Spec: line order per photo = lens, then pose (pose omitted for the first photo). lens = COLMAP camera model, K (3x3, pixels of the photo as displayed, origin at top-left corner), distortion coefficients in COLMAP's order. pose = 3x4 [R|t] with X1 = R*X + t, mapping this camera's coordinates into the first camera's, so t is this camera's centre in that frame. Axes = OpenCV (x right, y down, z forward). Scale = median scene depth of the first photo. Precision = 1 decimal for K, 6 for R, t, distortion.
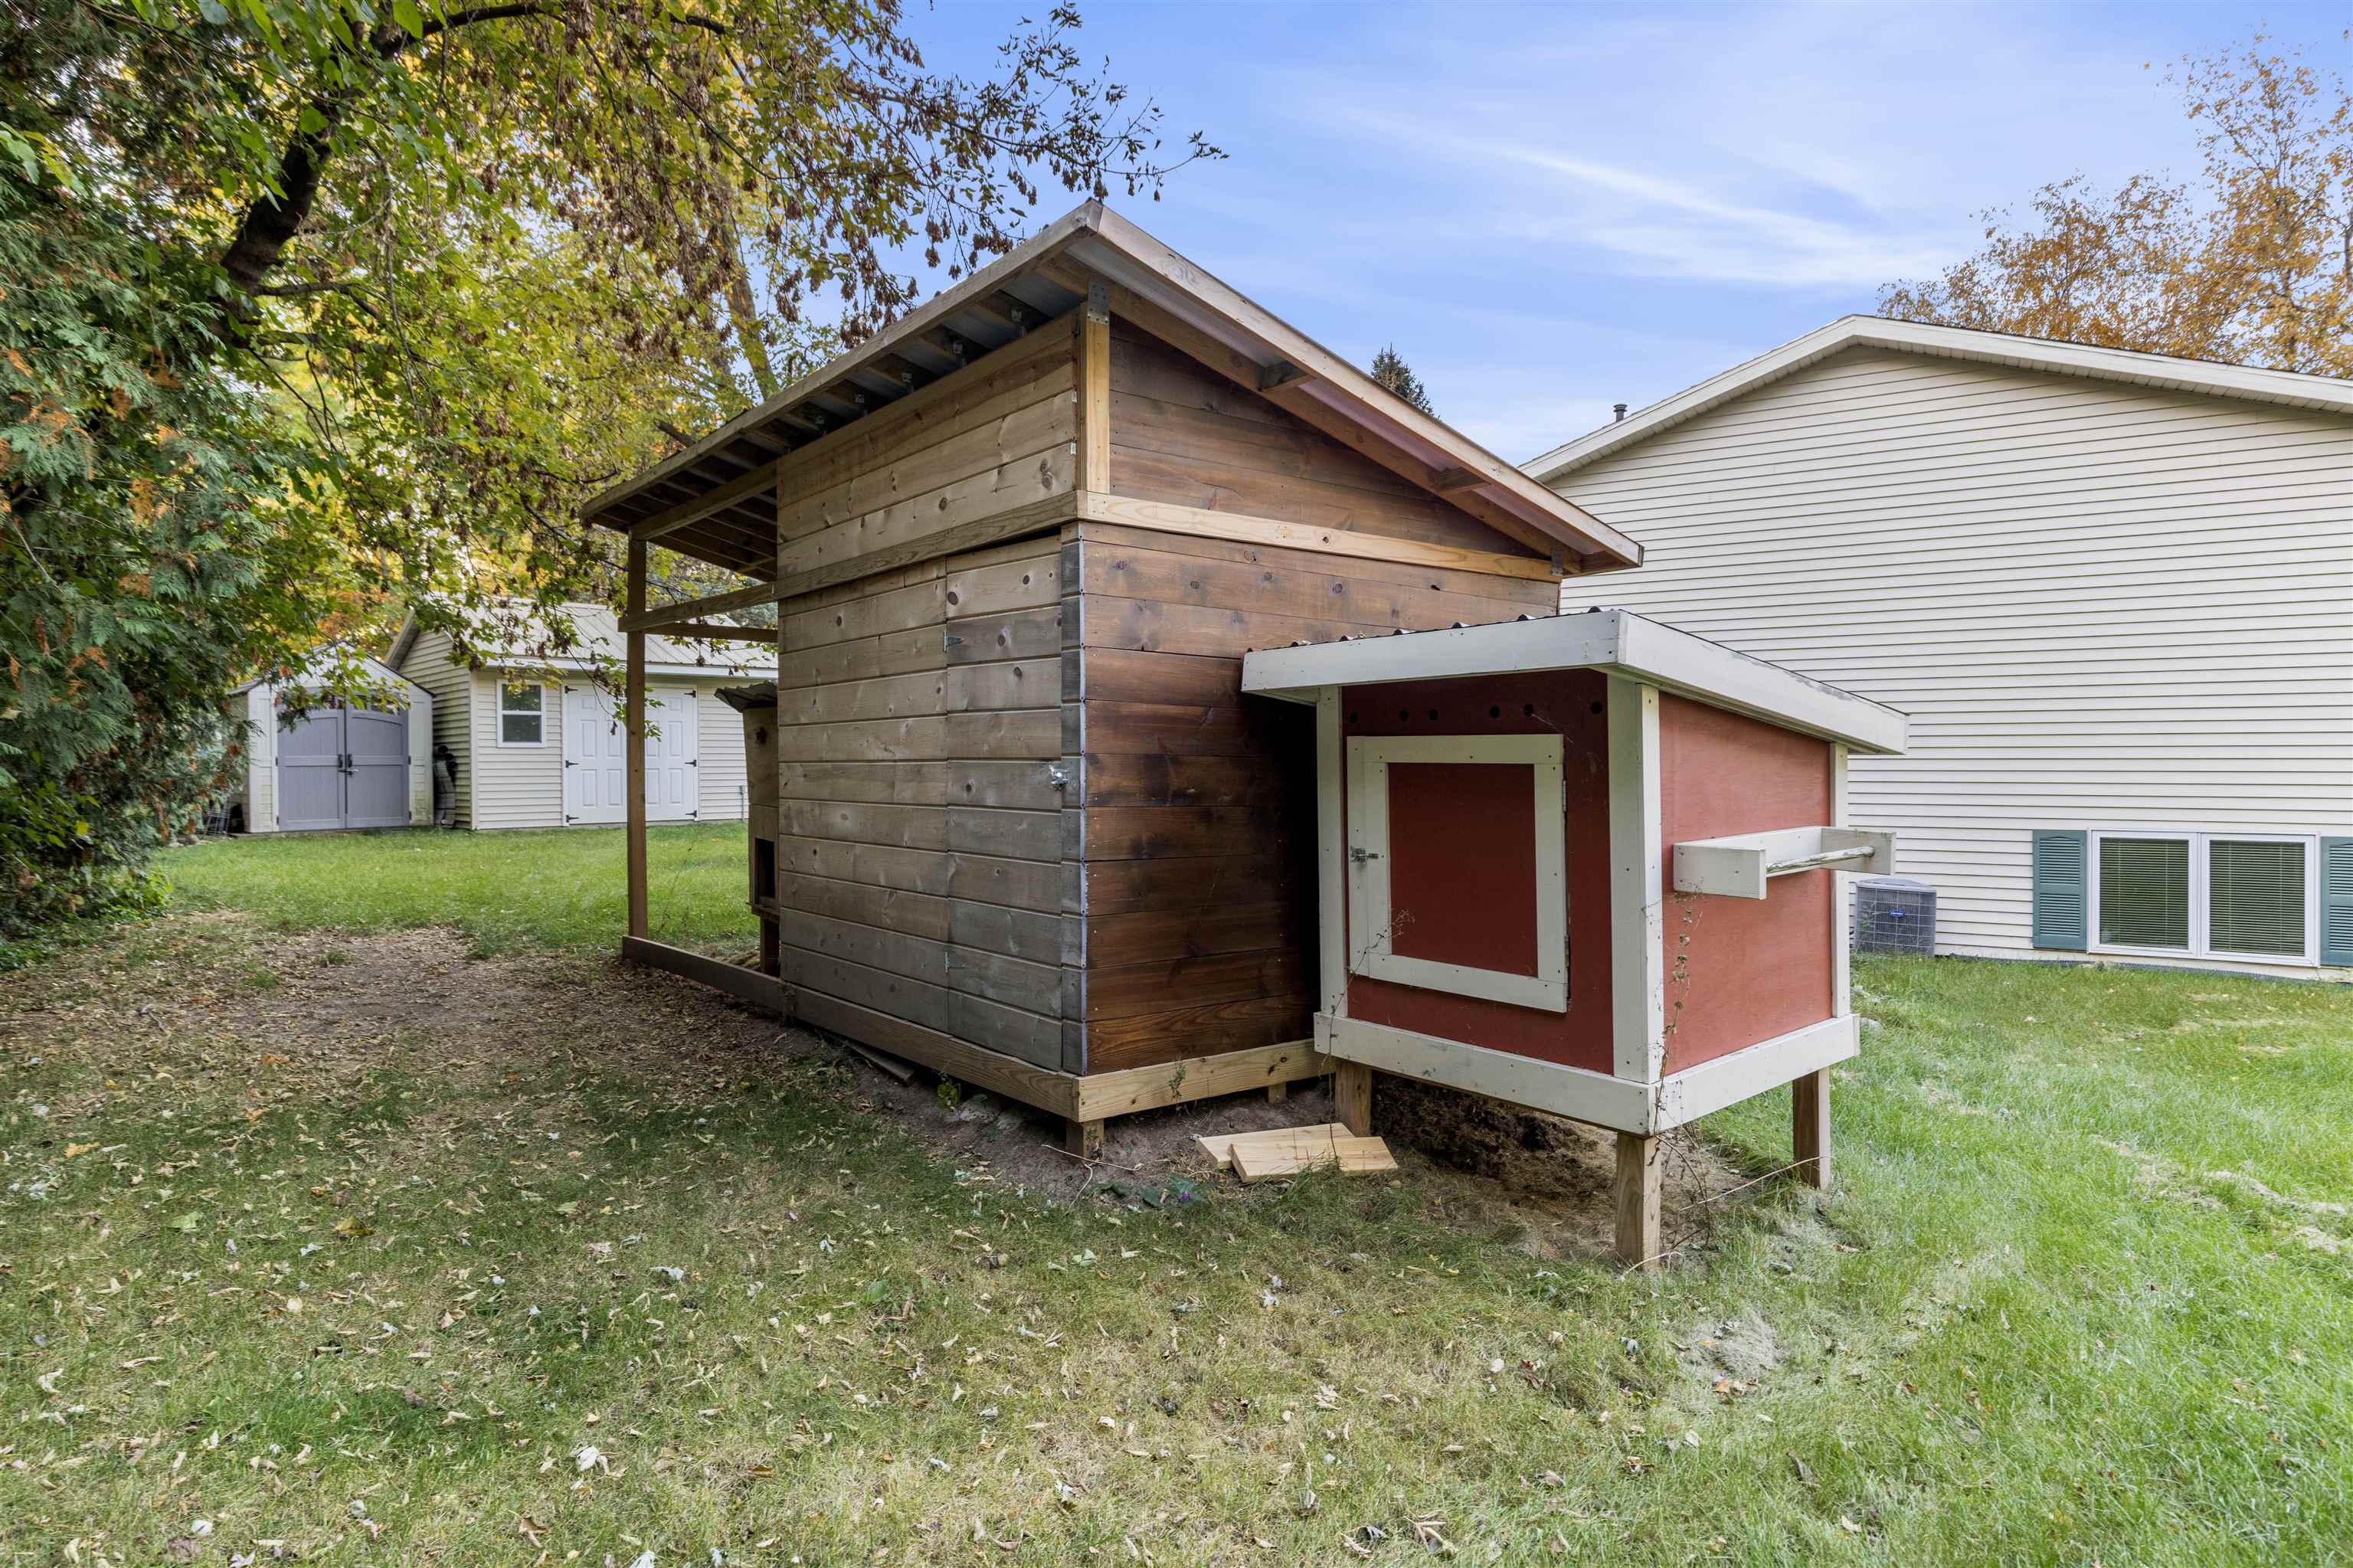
lens RADIAL K [[1277.6, 0, 1173.1], [0, 1277.6, 768.5], [0, 0, 1]] dist [-0.001805, -0.001446]
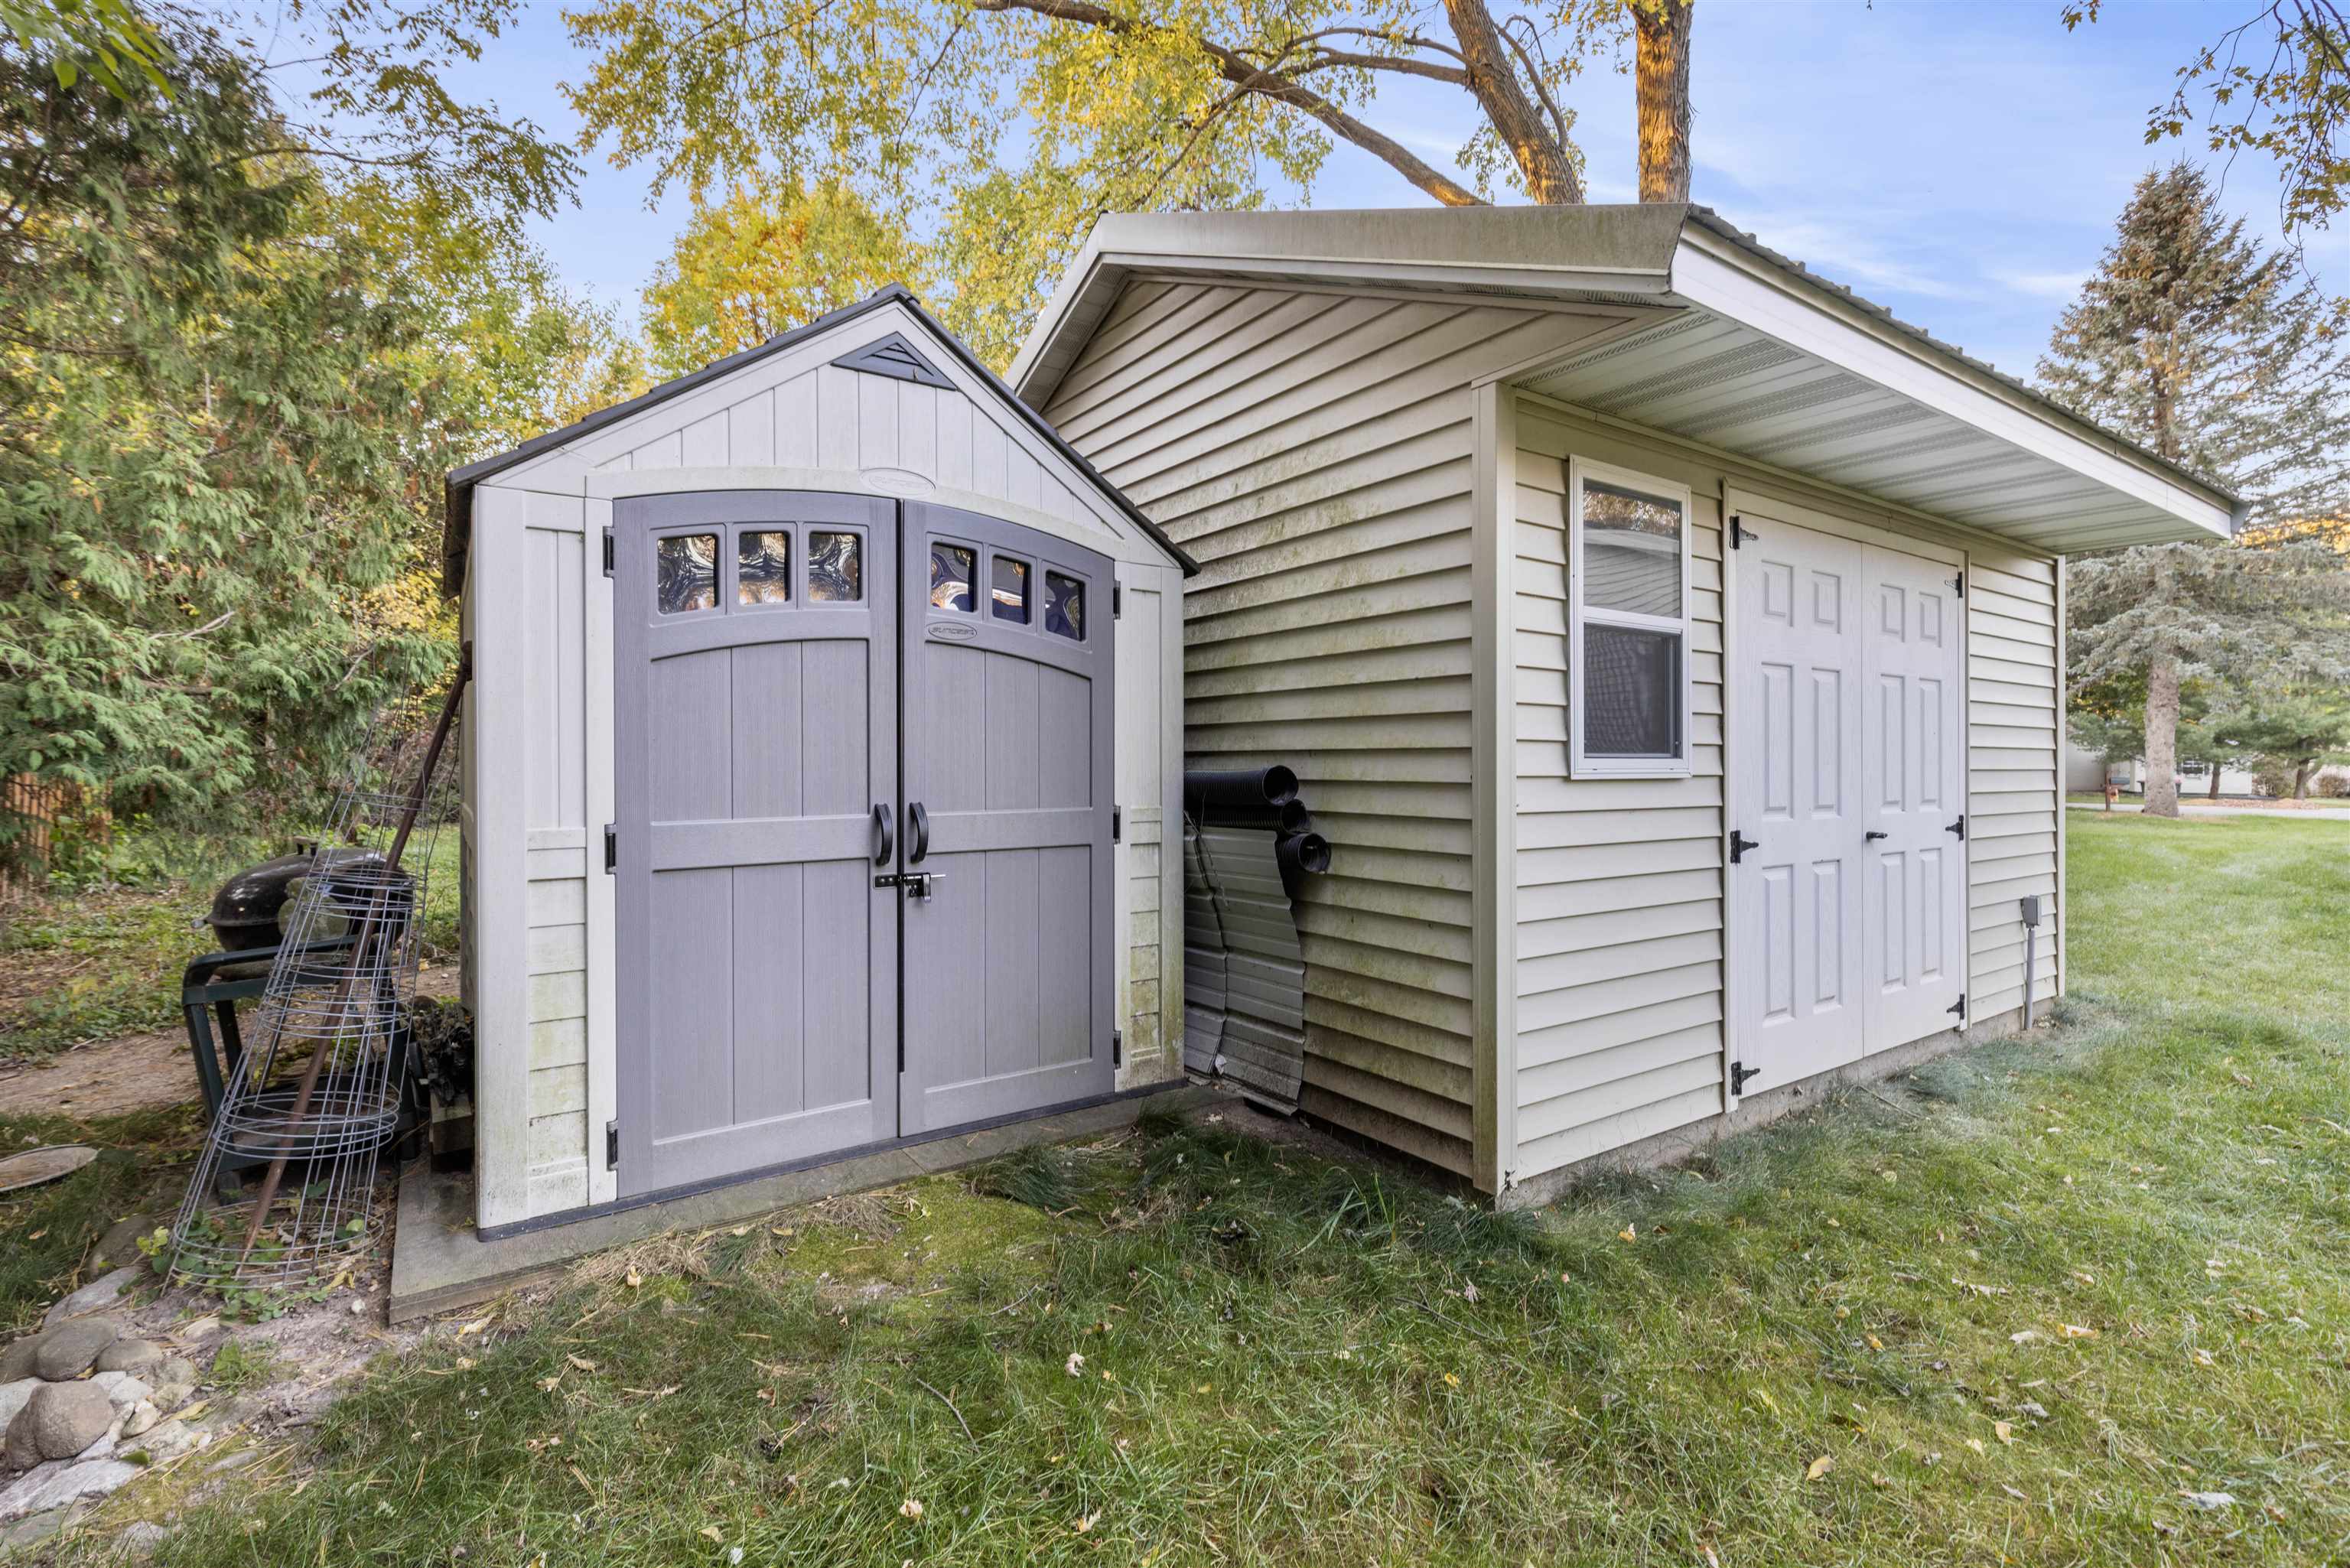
lens RADIAL K [[1063.9, 0, 1169.7], [0, 1063.9, 767.8], [0, 0, 1]] dist [0.008288, 0.000333]
pose [[0.985183, 0.009786, -0.171226, -0.557509], [-0.009208, 0.999949, 0.004167, -0.018487], [0.171258, -0.002528, 0.985223, 0.806524]]
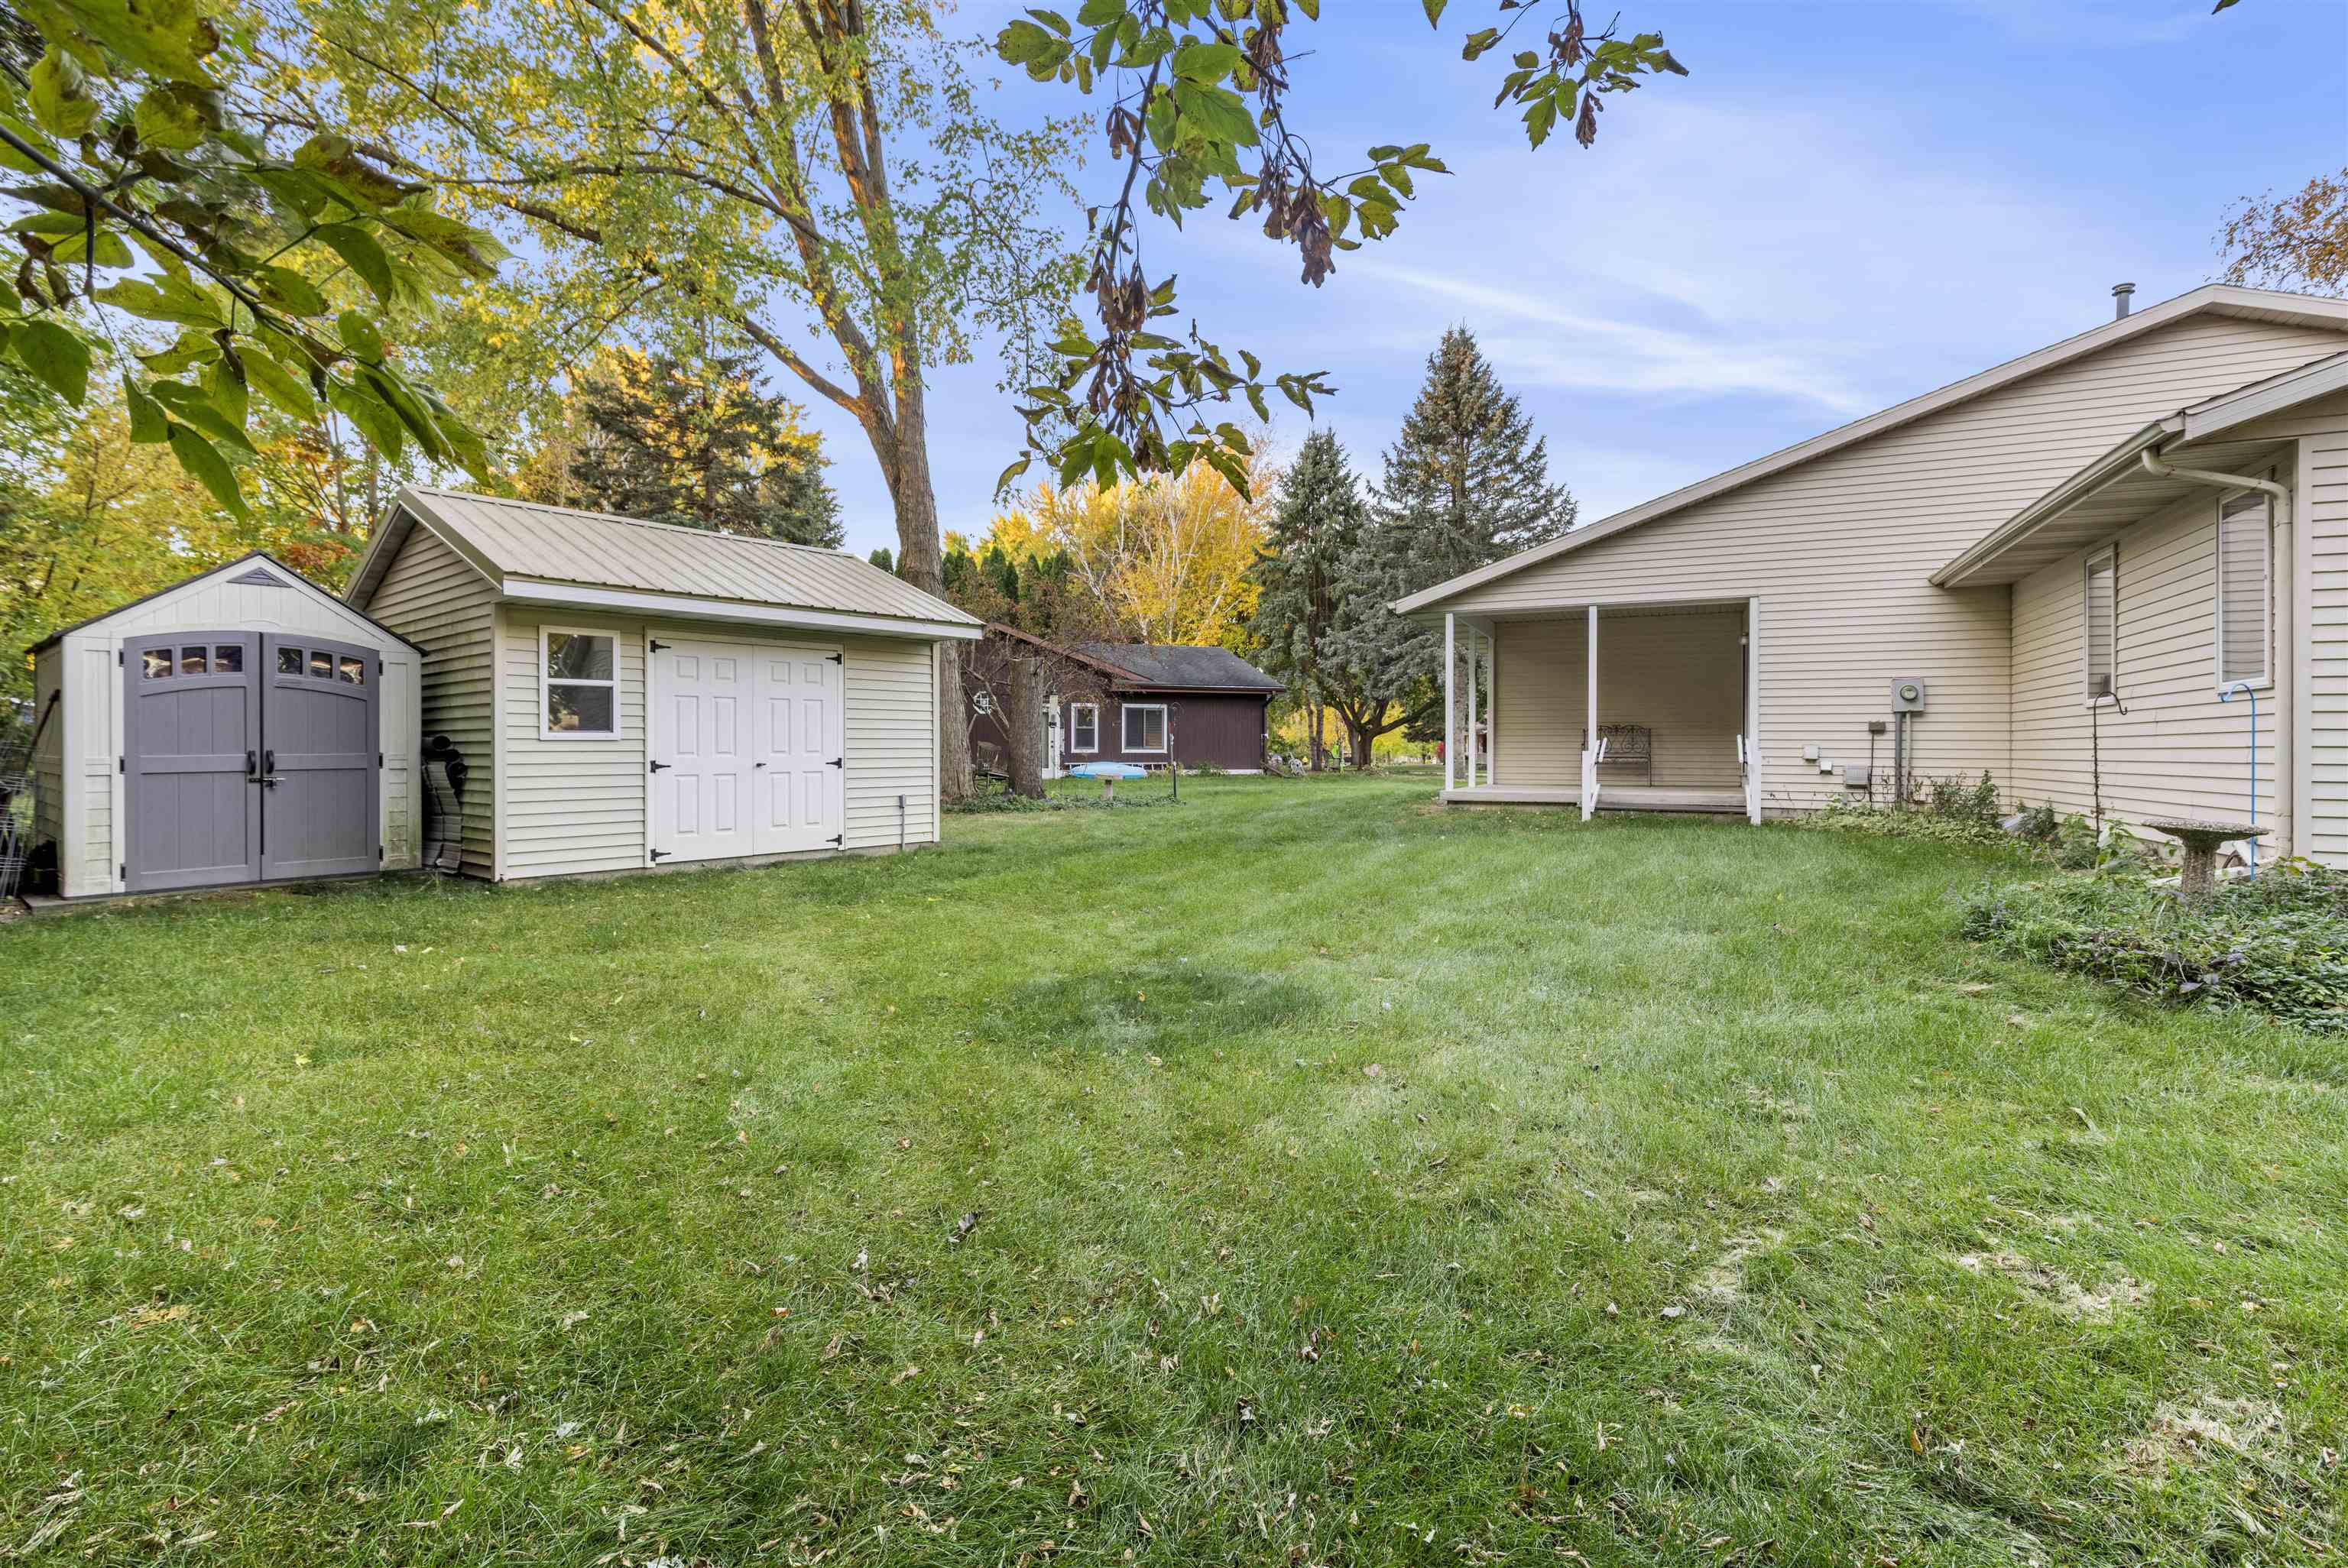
lens RADIAL K [[1083.6, 0, 1174.4], [0, 1083.6, 739.8], [0, 0, 1]] dist [0.001074, 0.000807]
pose [[0.995005, 0.004982, 0.099700, -0.282930], [-0.004334, 0.999968, -0.006724, -0.014432], [-0.099731, 0.006258, 0.994995, 0.464117]]
